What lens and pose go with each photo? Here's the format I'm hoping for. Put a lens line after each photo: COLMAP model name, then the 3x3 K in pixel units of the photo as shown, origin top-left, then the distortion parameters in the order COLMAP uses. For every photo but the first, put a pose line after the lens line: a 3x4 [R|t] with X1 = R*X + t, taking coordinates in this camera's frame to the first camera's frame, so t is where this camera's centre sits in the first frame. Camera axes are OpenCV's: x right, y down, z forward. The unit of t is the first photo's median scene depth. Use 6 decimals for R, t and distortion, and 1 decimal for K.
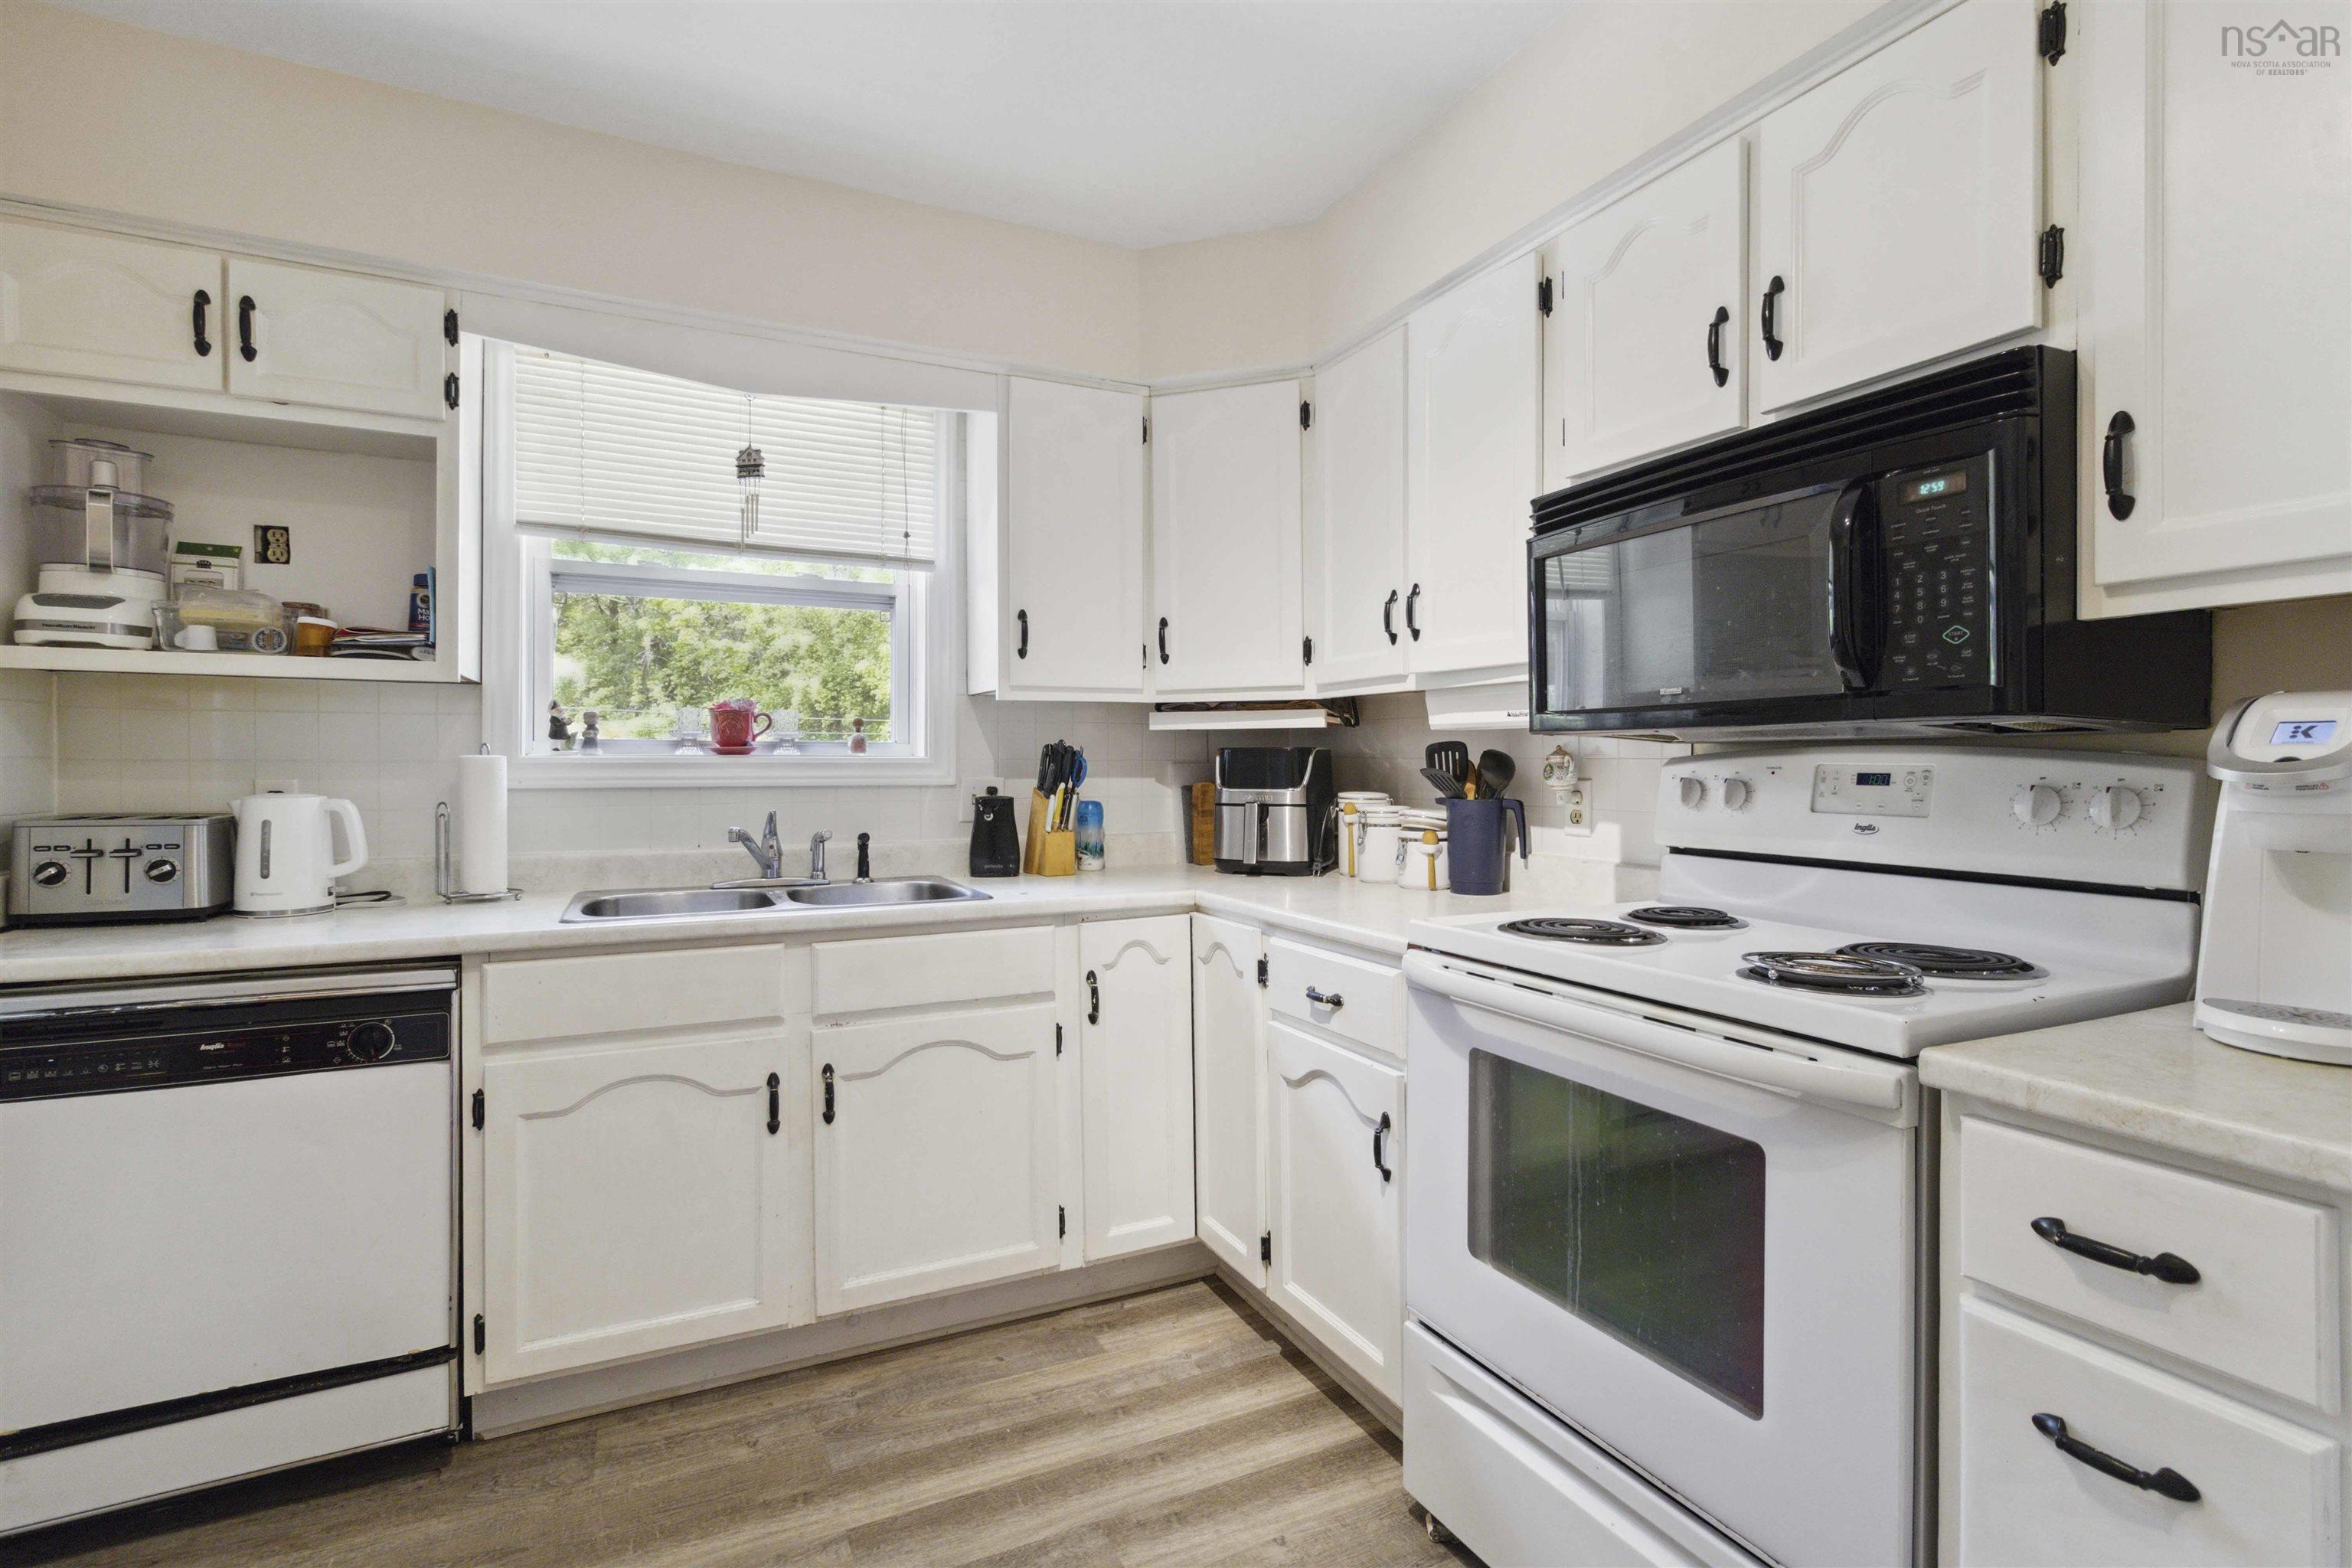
lens RADIAL K [[1106.5, 0, 1183.8], [0, 1106.5, 768.4], [0, 0, 1]] dist [-0.000005, 0.000352]
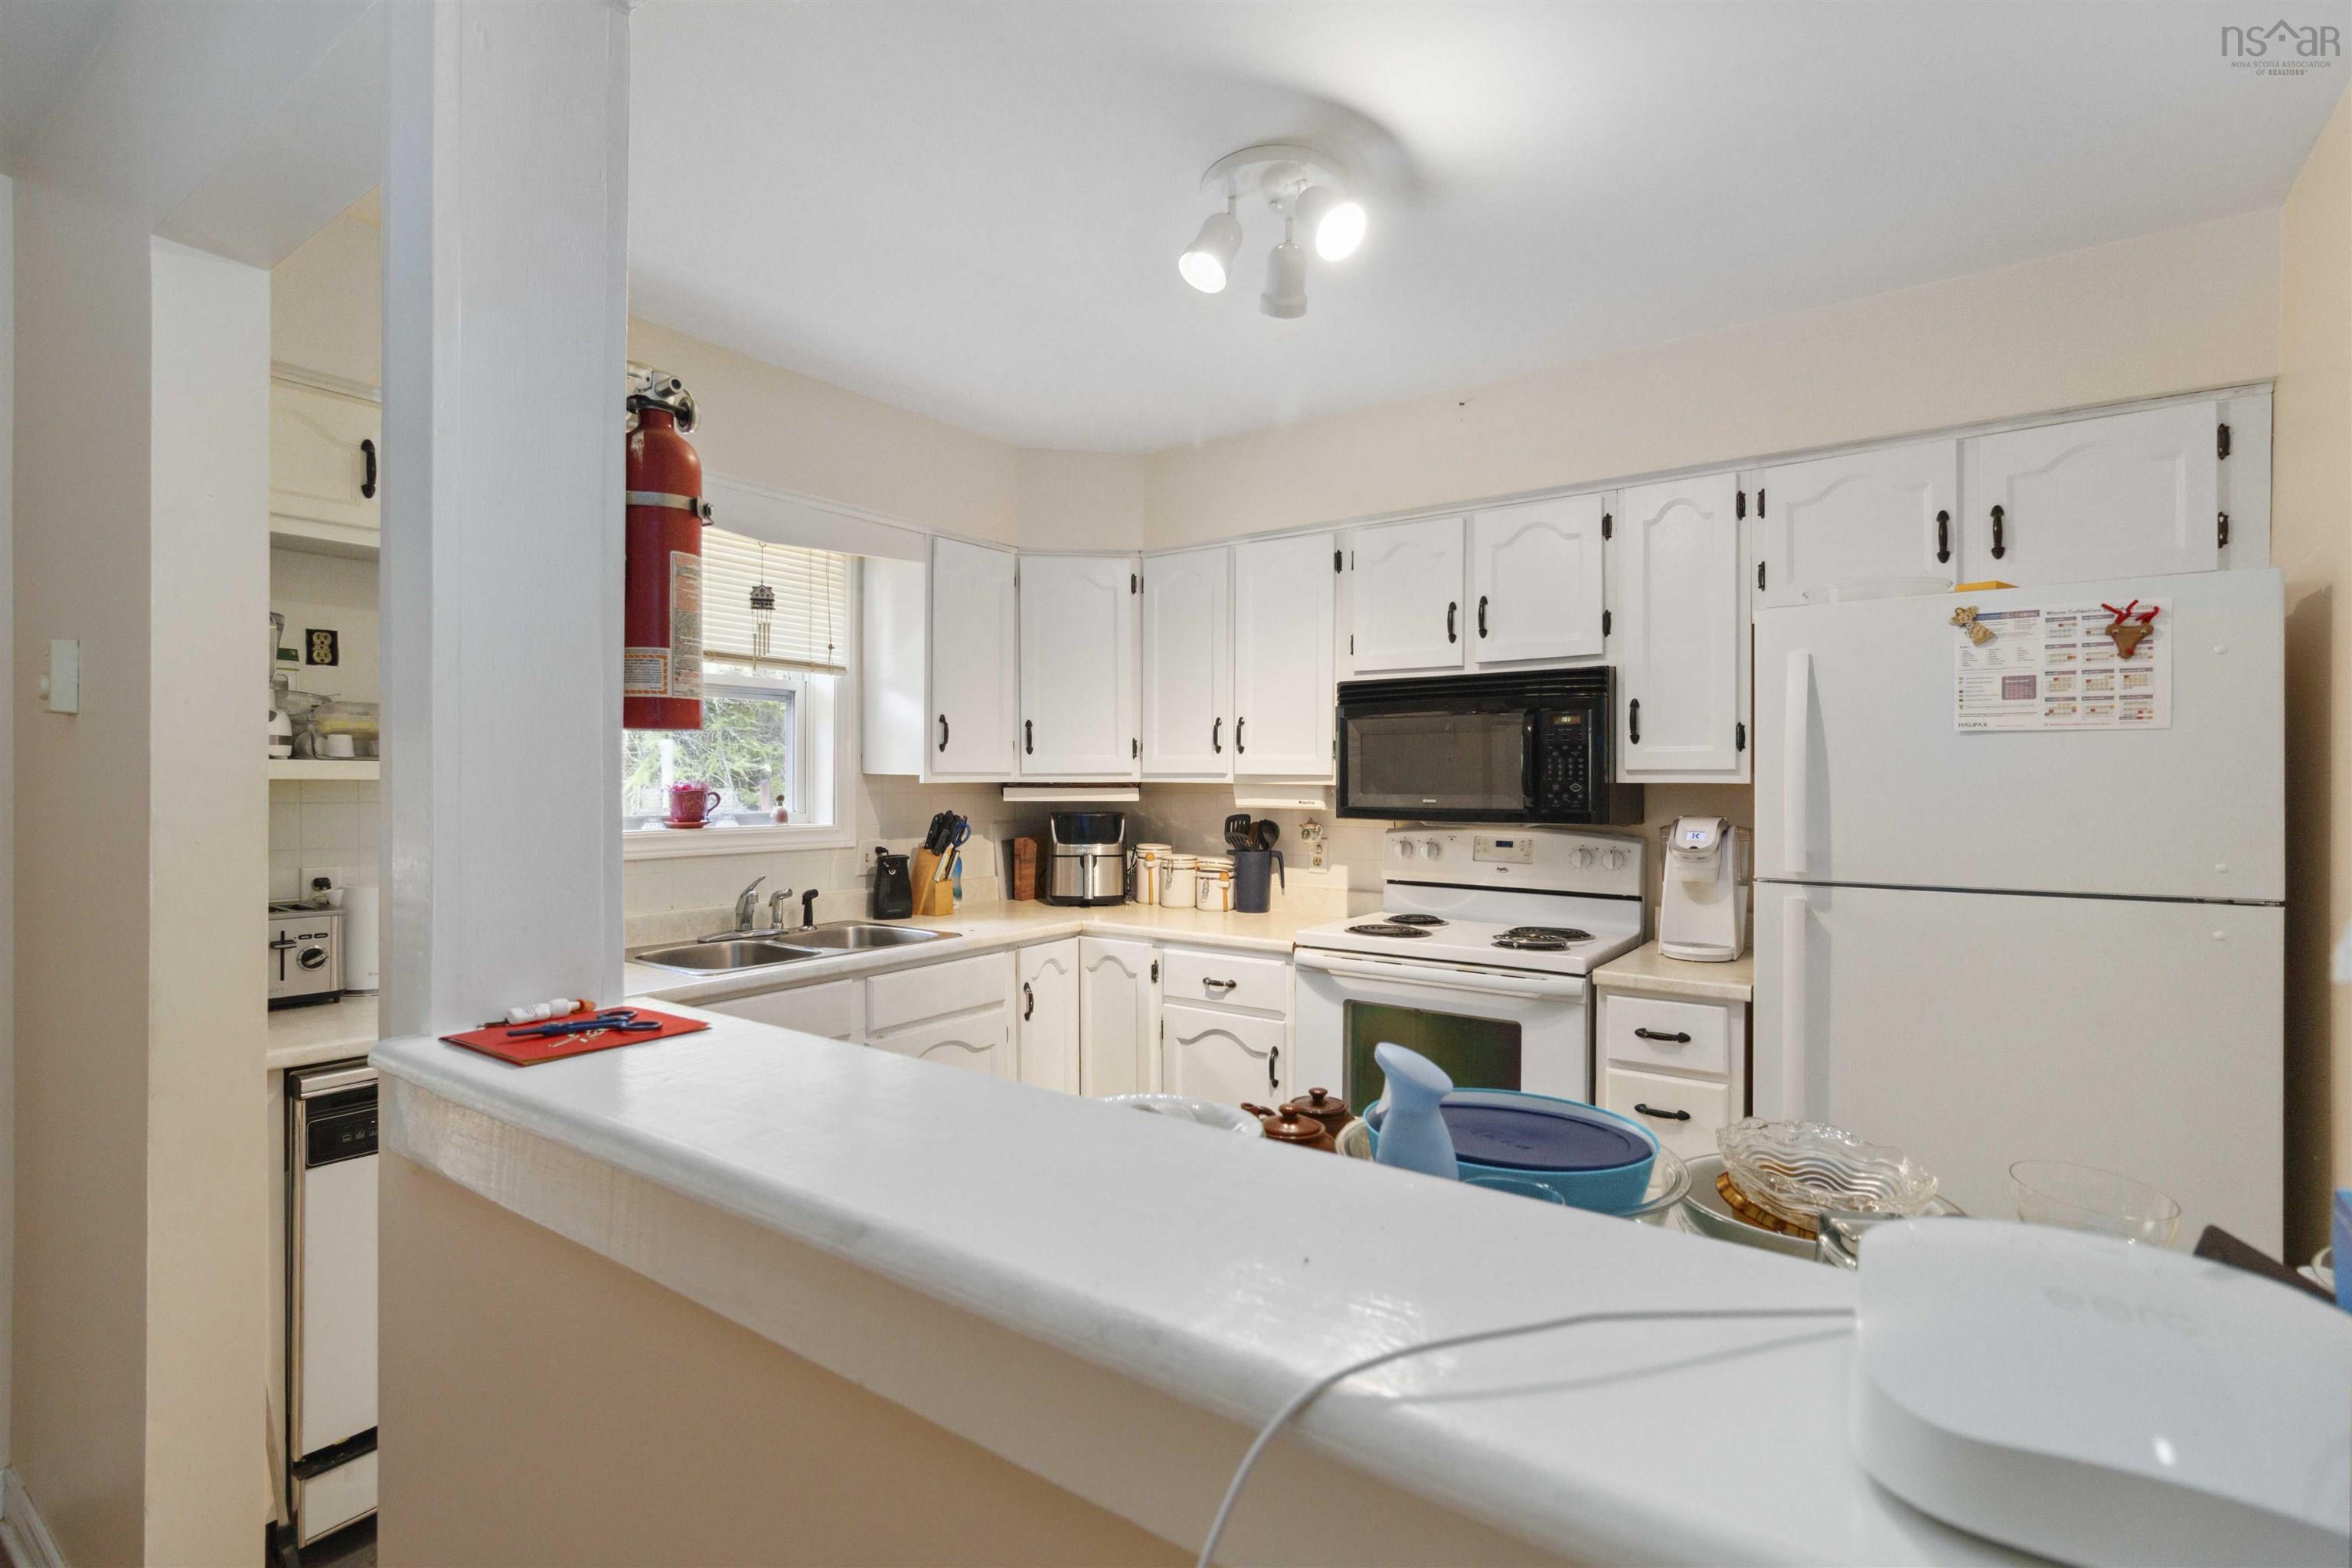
lens RADIAL K [[1096.3, 0, 1176.0], [0, 1096.3, 784.0], [0, 0, 1]] dist [0.000063, 0.000199]
pose [[0.880660, 0.000100, 0.473749, -0.631184], [-0.001200, 0.999997, 0.002020, -0.077952], [-0.473747, -0.002347, 0.880658, -0.338654]]
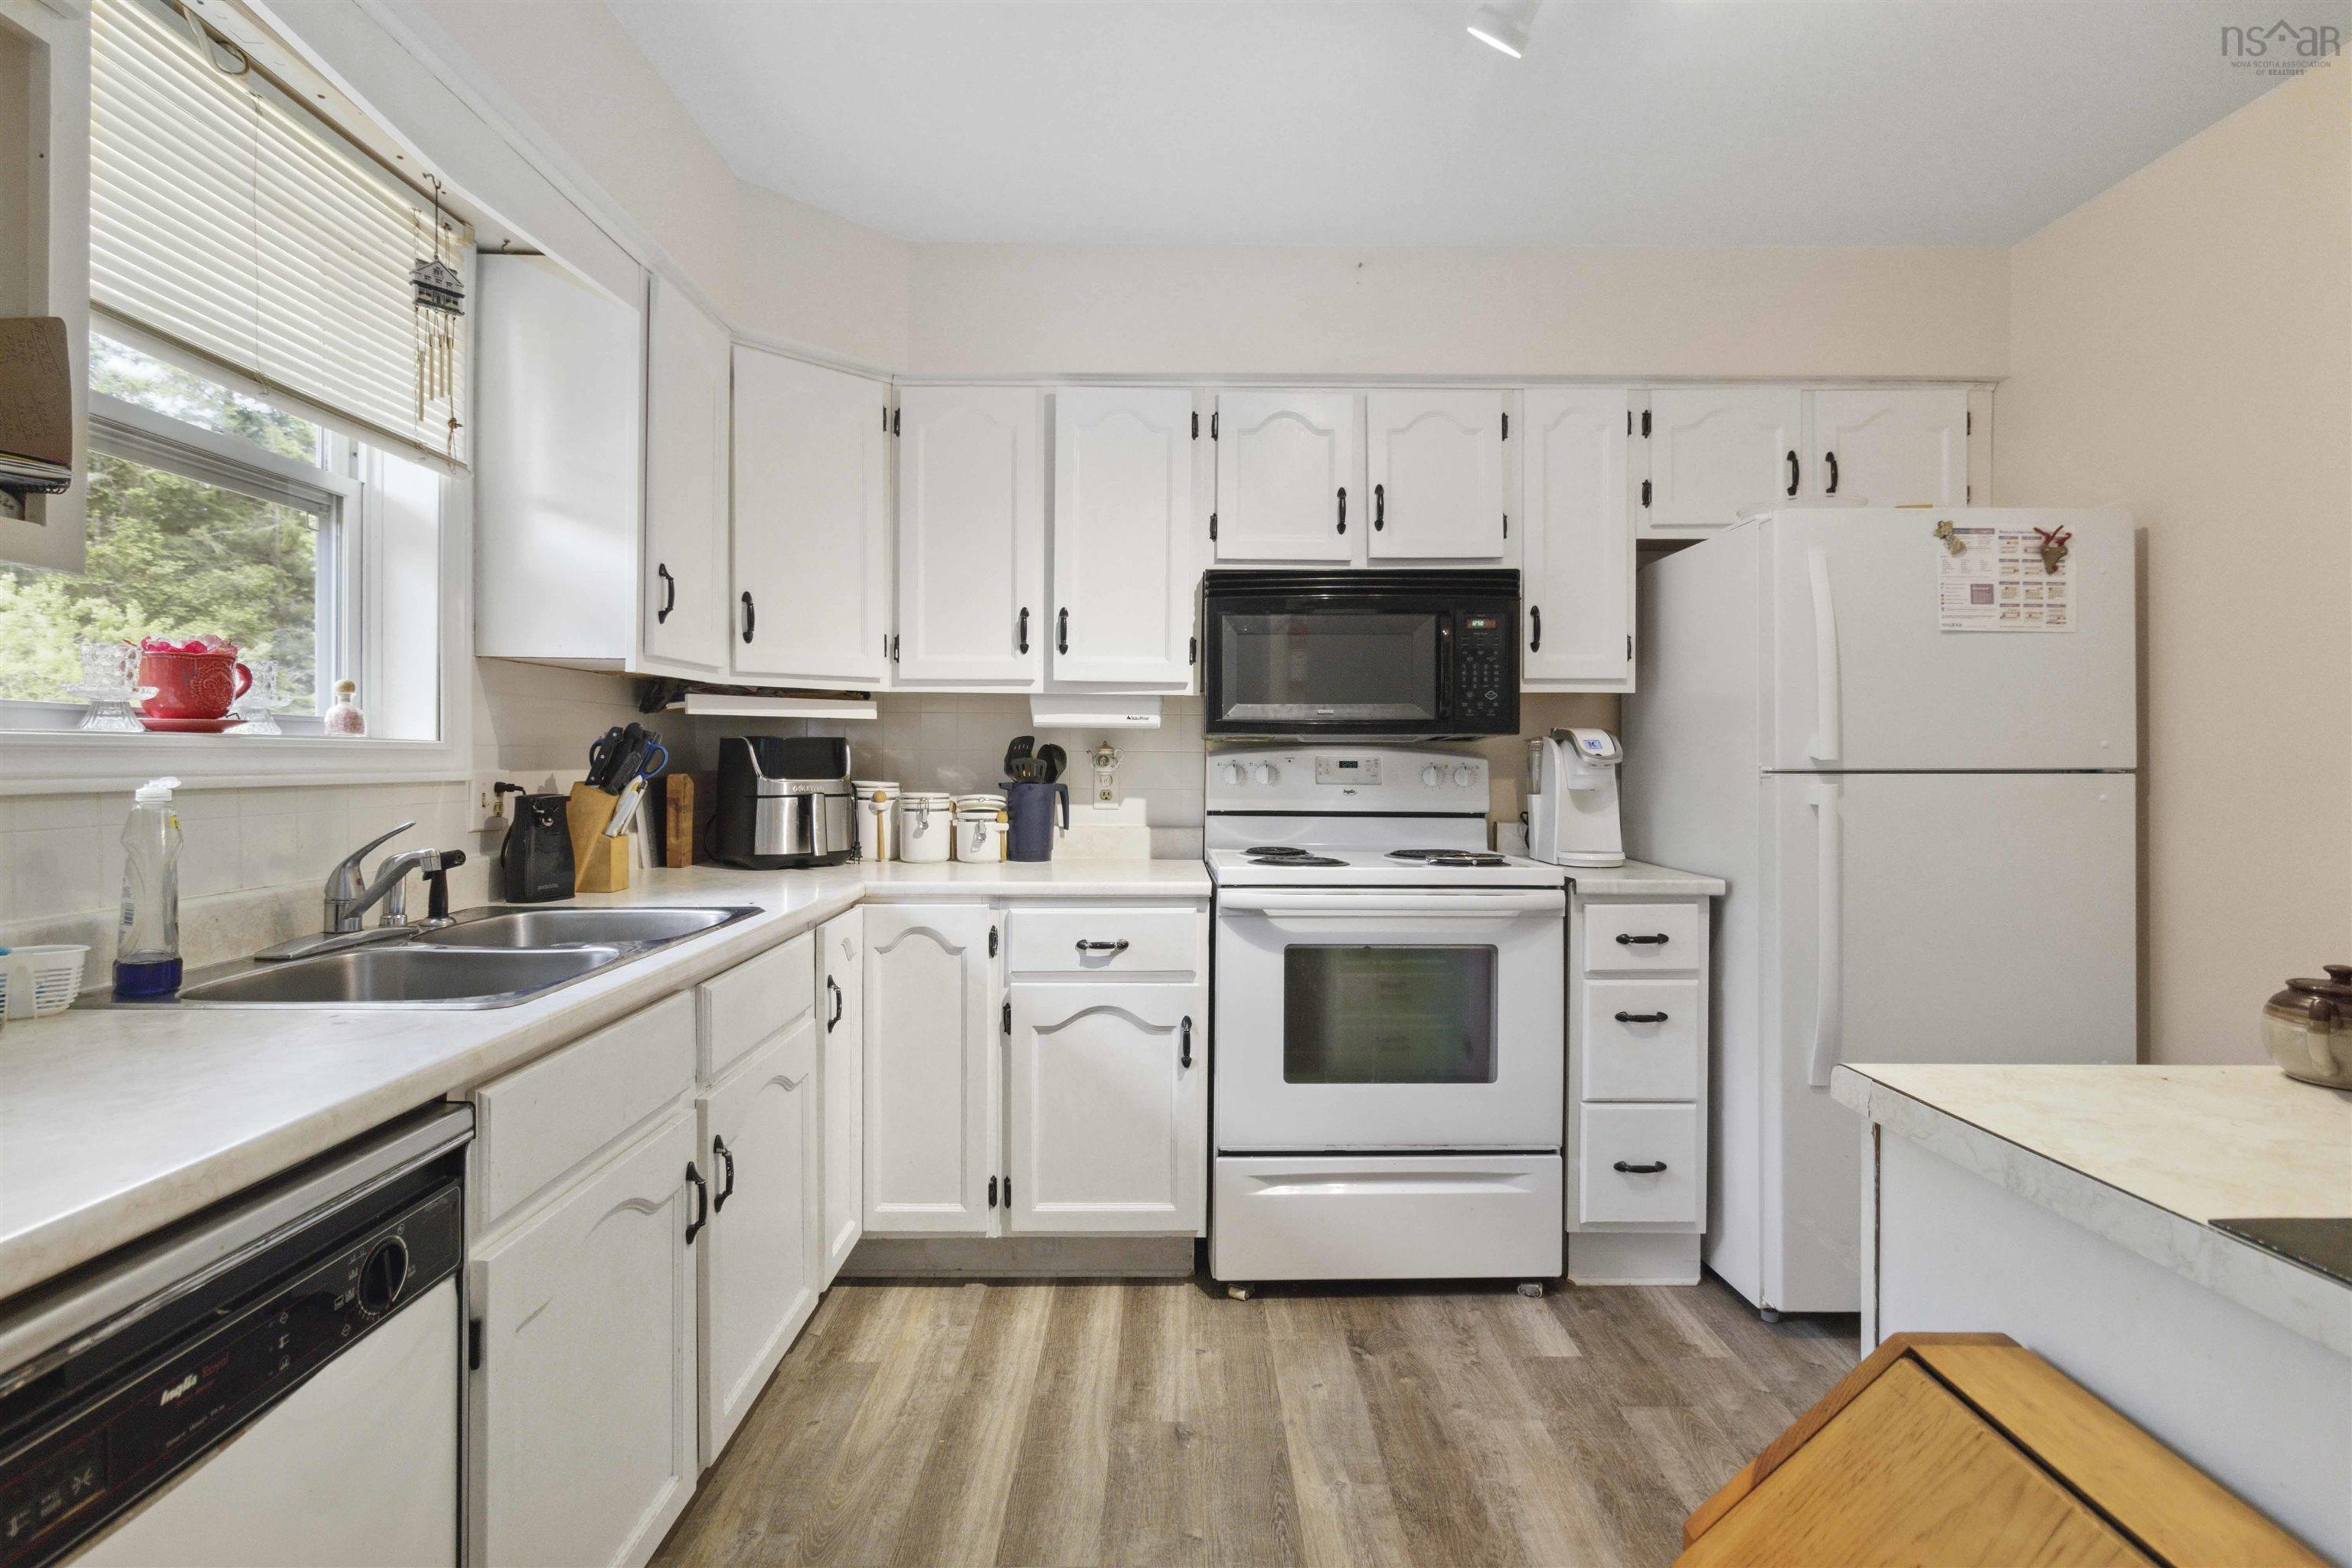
lens RADIAL K [[1122.1, 0, 1178.1], [0, 1122.1, 761.3], [0, 0, 1]] dist [-0.000760, 0.000062]
pose [[0.430320, -0.000670, 0.902676, -0.889183], [0.000348, 1.000000, 0.000577, 0.002702], [-0.902676, 0.000066, 0.430320, 0.363801]]
